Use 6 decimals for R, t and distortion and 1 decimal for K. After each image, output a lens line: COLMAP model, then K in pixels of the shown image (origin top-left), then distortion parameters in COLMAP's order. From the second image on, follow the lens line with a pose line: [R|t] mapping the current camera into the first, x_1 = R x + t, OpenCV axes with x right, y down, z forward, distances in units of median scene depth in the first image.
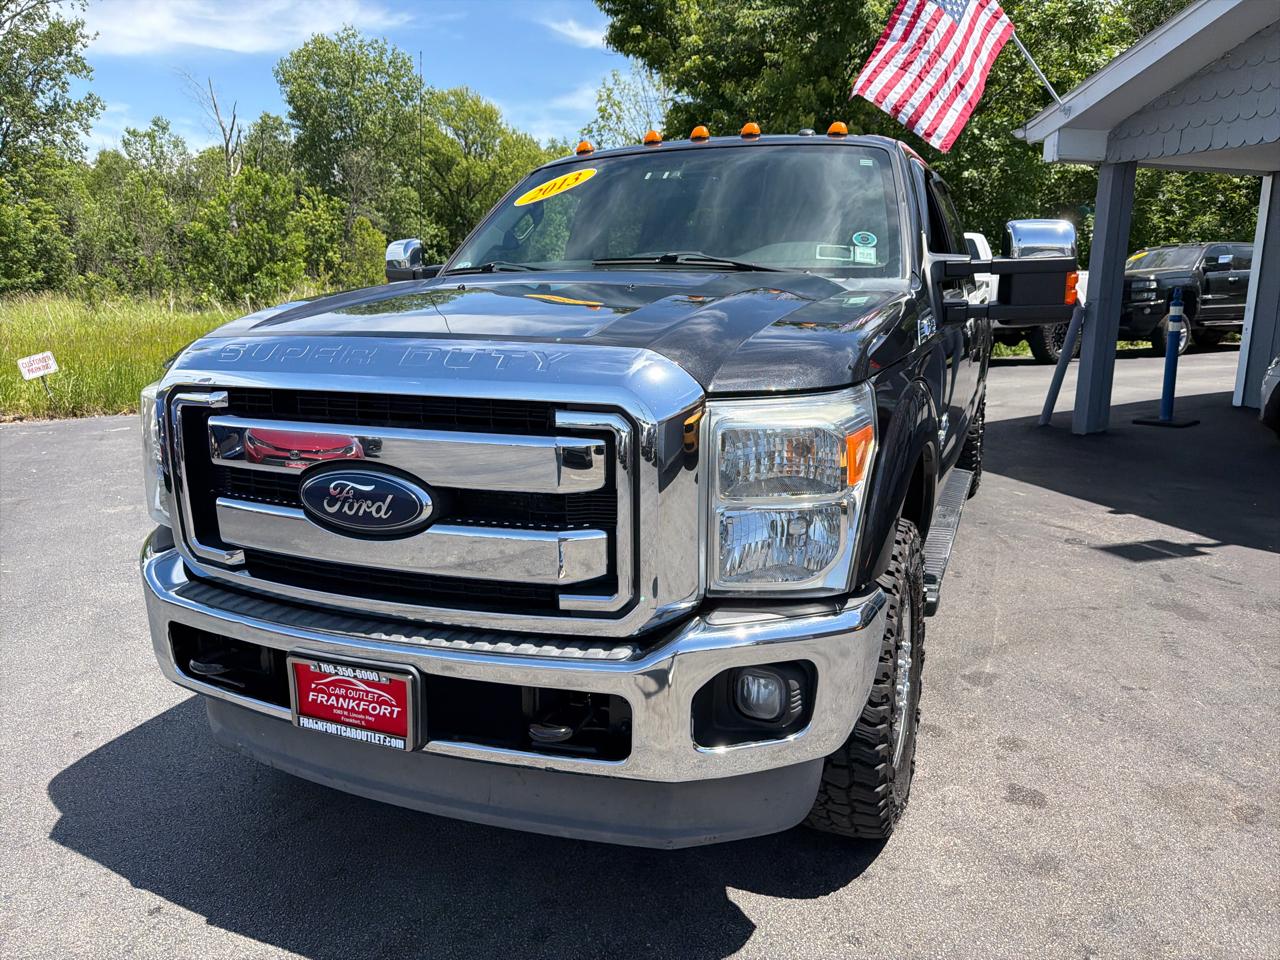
lens RADIAL K [[921.5, 0, 645.6], [0, 921.5, 477.6], [0, 0, 1]] dist [-0.004317, -0.006176]
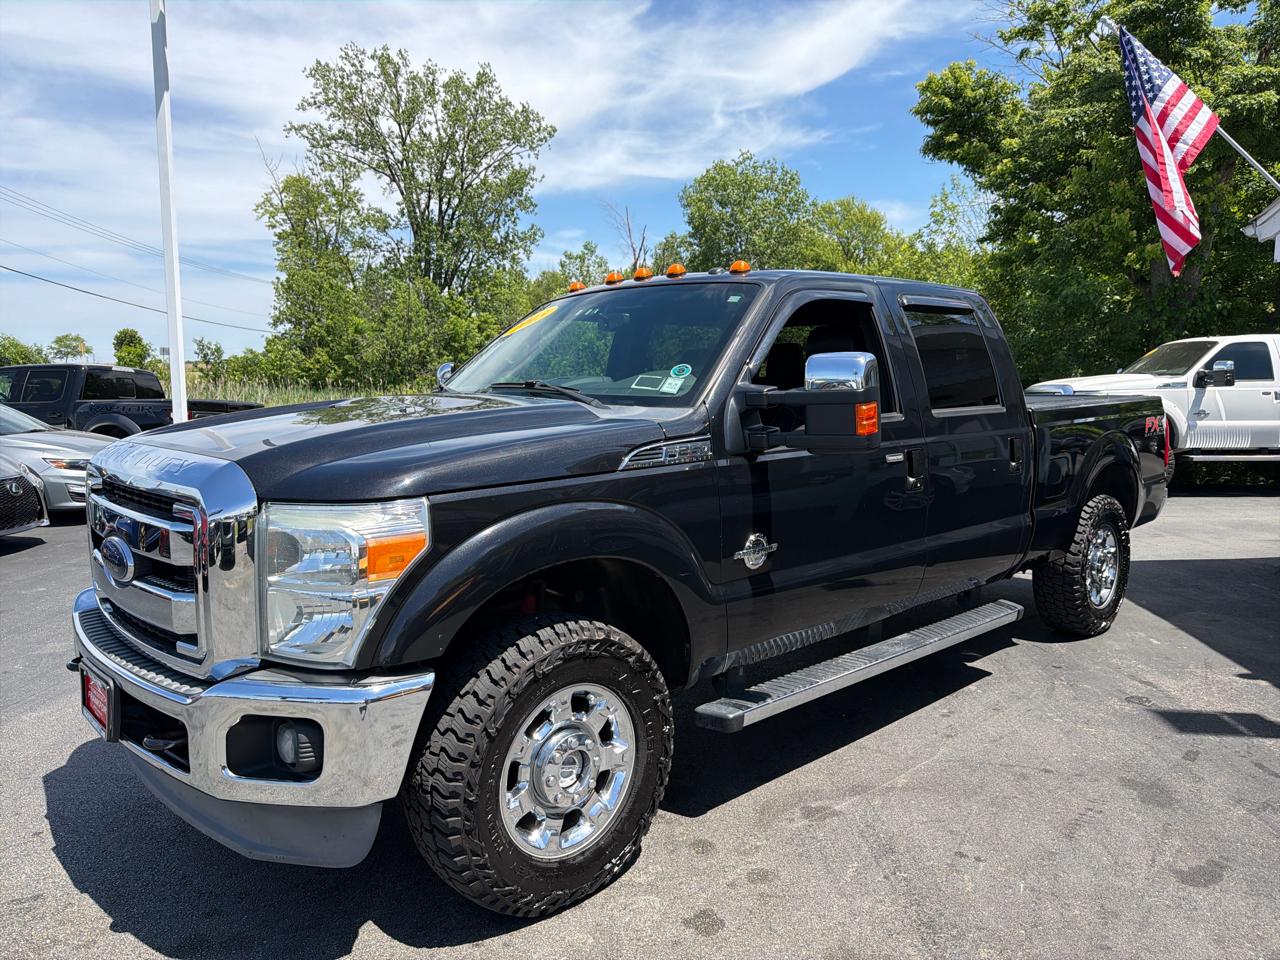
lens RADIAL K [[914.2, 0, 643.5], [0, 914.2, 479.2], [0, 0, 1]] dist [0.012721, -0.026904]
pose [[0.910648, 0.053424, -0.409715, 0.404185], [-0.094391, 0.992283, -0.080410, -0.024909], [0.402257, 0.111898, 0.908663, 0.008350]]
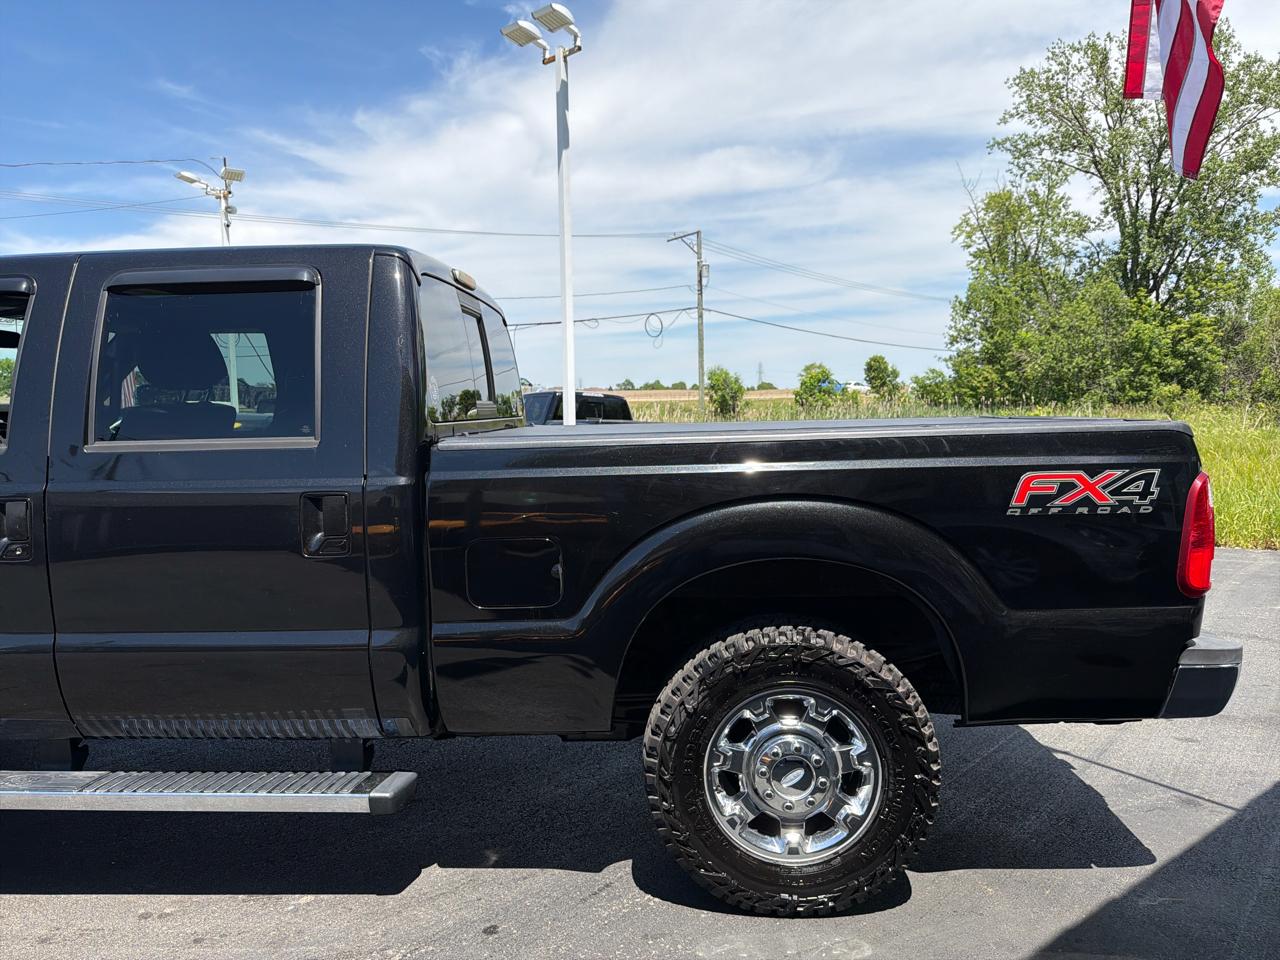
lens RADIAL K [[914.2, 0, 643.5], [0, 914.2, 479.2], [0, 0, 1]] dist [0.012721, -0.026904]
pose [[0.346461, 0.079889, -0.934656, 0.909693], [-0.184804, 0.982653, 0.015488, -0.218622], [0.919680, 0.167362, 0.355215, 0.941302]]
